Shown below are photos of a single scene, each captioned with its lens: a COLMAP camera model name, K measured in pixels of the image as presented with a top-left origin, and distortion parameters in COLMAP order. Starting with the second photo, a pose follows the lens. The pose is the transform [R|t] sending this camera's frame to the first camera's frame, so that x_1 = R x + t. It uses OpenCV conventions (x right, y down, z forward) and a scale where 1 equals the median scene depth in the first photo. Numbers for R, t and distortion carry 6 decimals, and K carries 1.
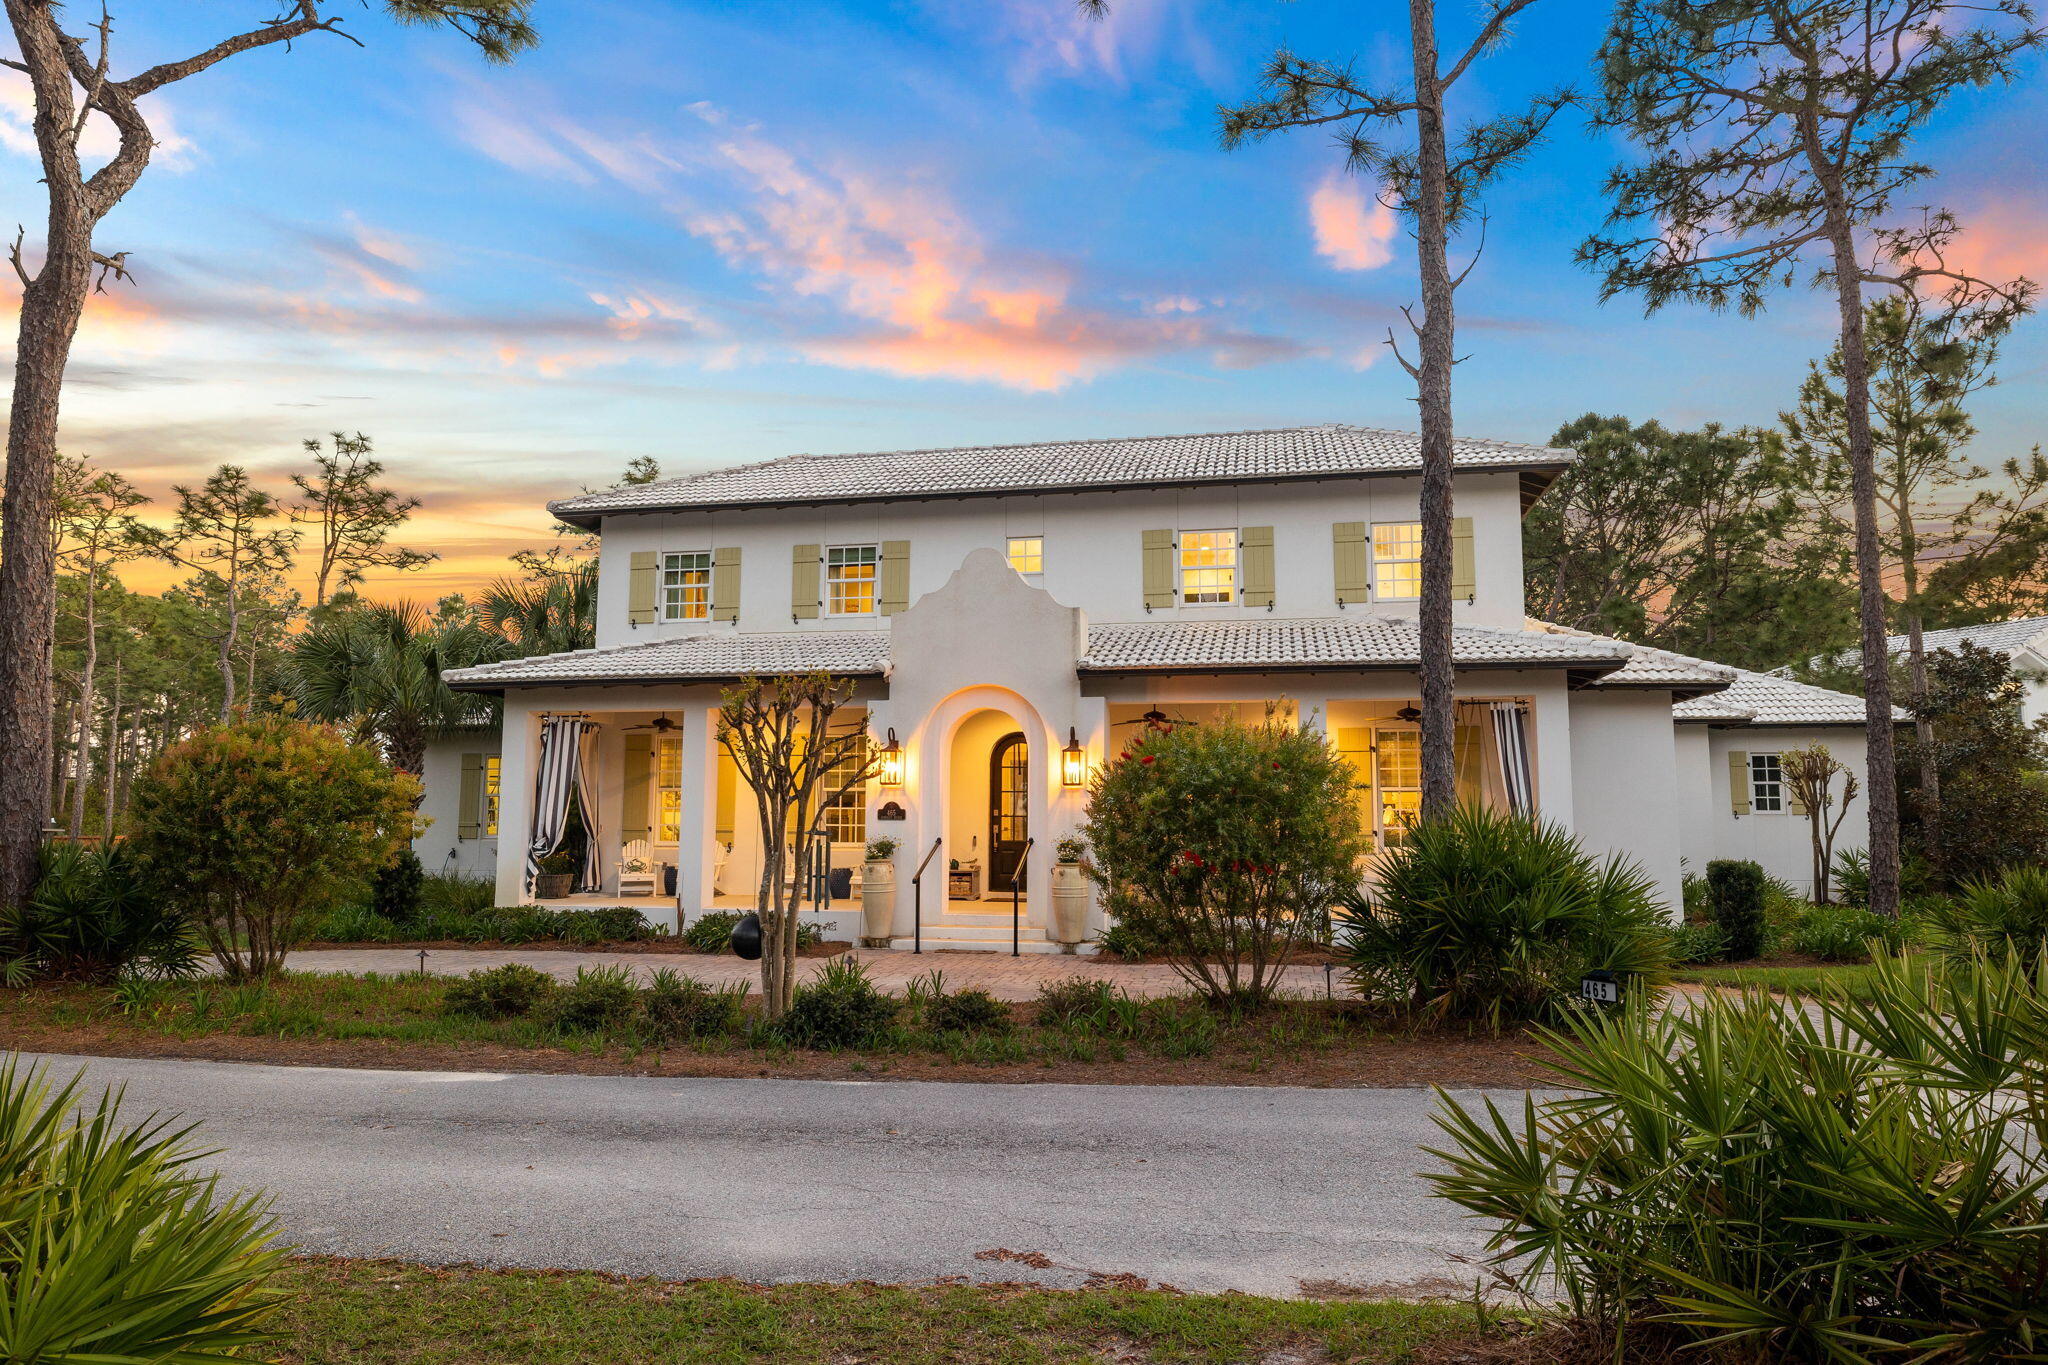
lens RADIAL K [[1198.7, 0, 1028.6], [0, 1198.7, 696.1], [0, 0, 1]] dist [-0.000227, 0.000194]
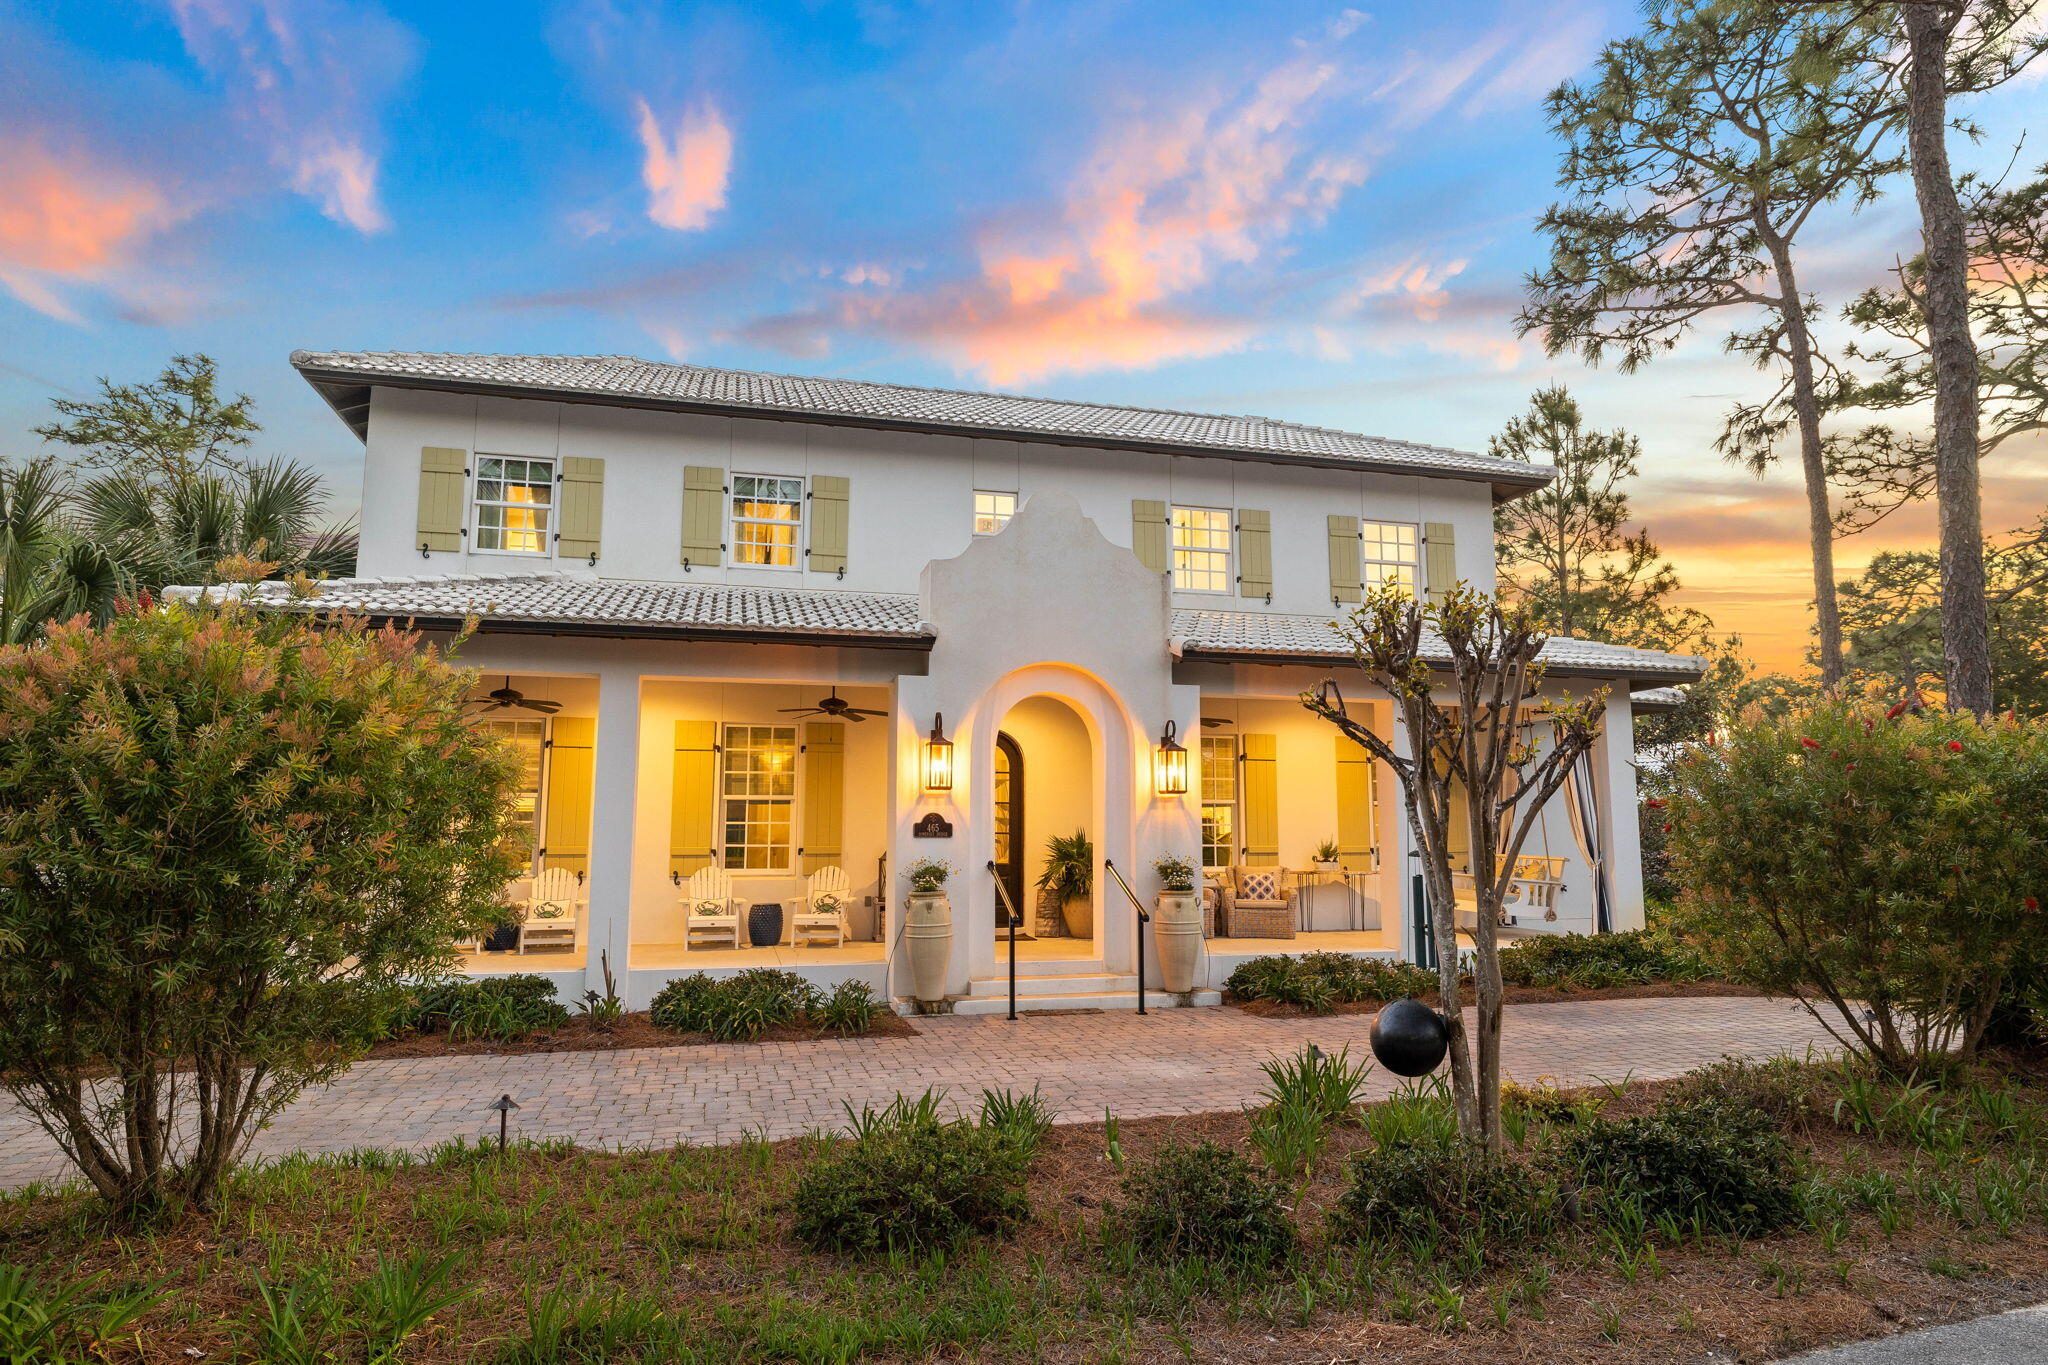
lens RADIAL K [[1160.5, 0, 1037.6], [0, 1160.5, 696.0], [0, 0, 1]] dist [-0.000910, -0.000006]
pose [[0.904991, 0.048640, 0.422640, -0.328265], [-0.040084, 0.998772, -0.029114, 0.031288], [-0.423537, 0.009406, 0.905830, 0.291714]]
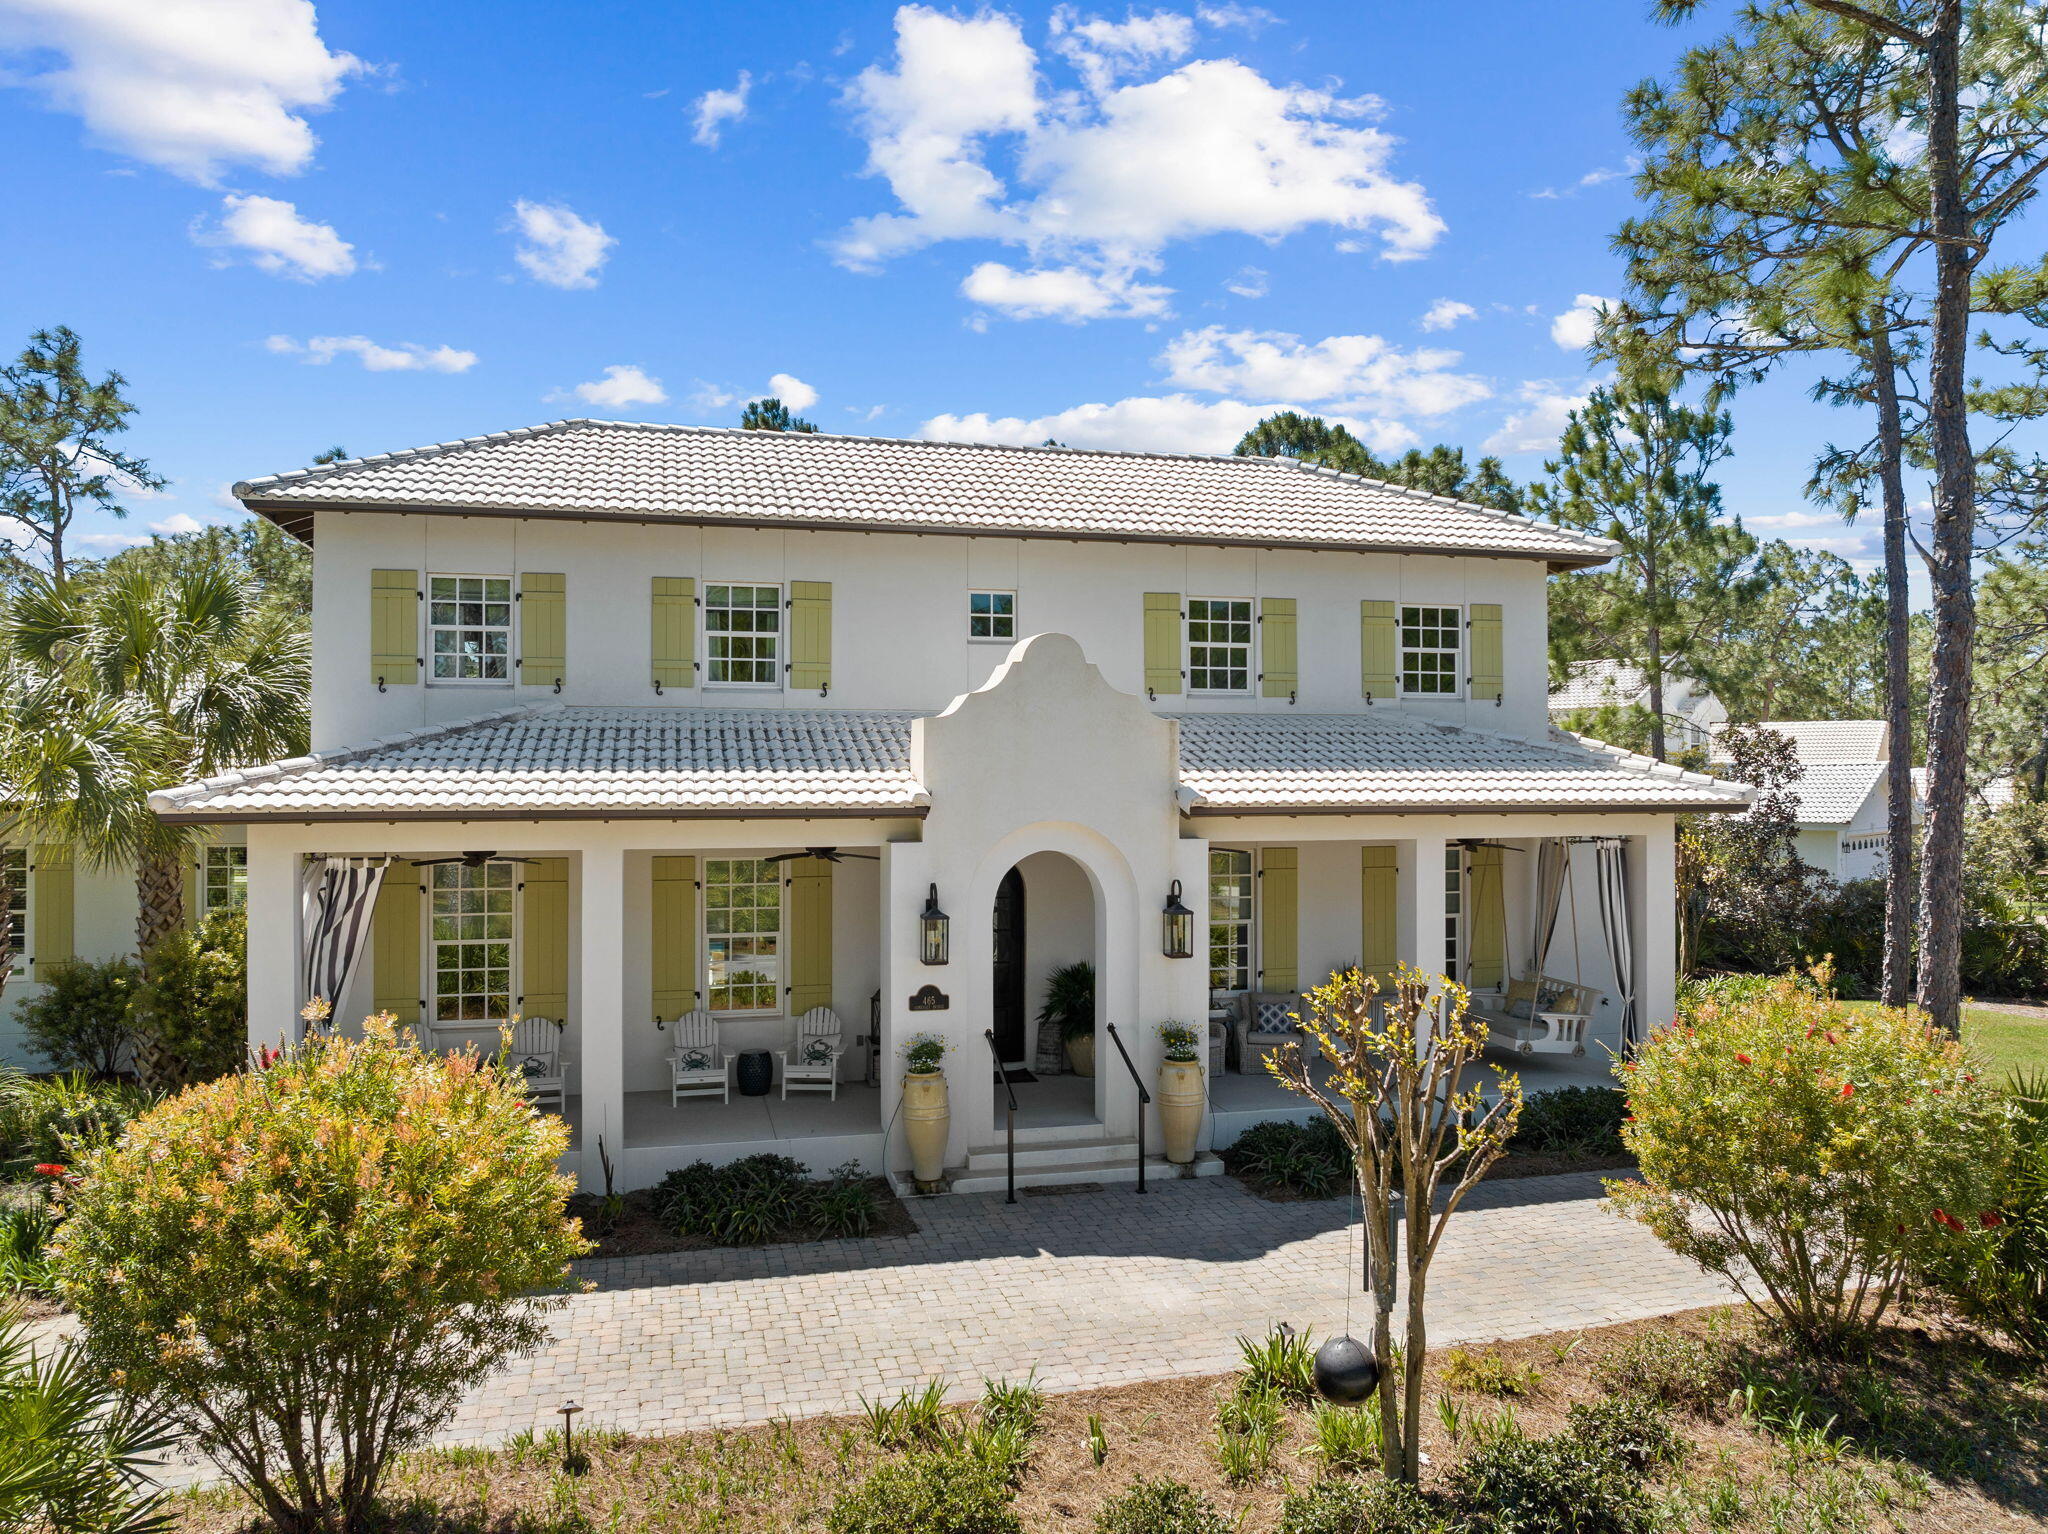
lens RADIAL K [[1420.7, 0, 1044.0], [0, 1420.7, 763.8], [0, 0, 1]] dist [-0.024042, -0.003000]
pose [[0.905452, 0.002245, 0.424442, -0.373541], [-0.038310, 0.996337, 0.076457, -0.100905], [-0.422716, -0.085489, 0.902221, 0.196033]]
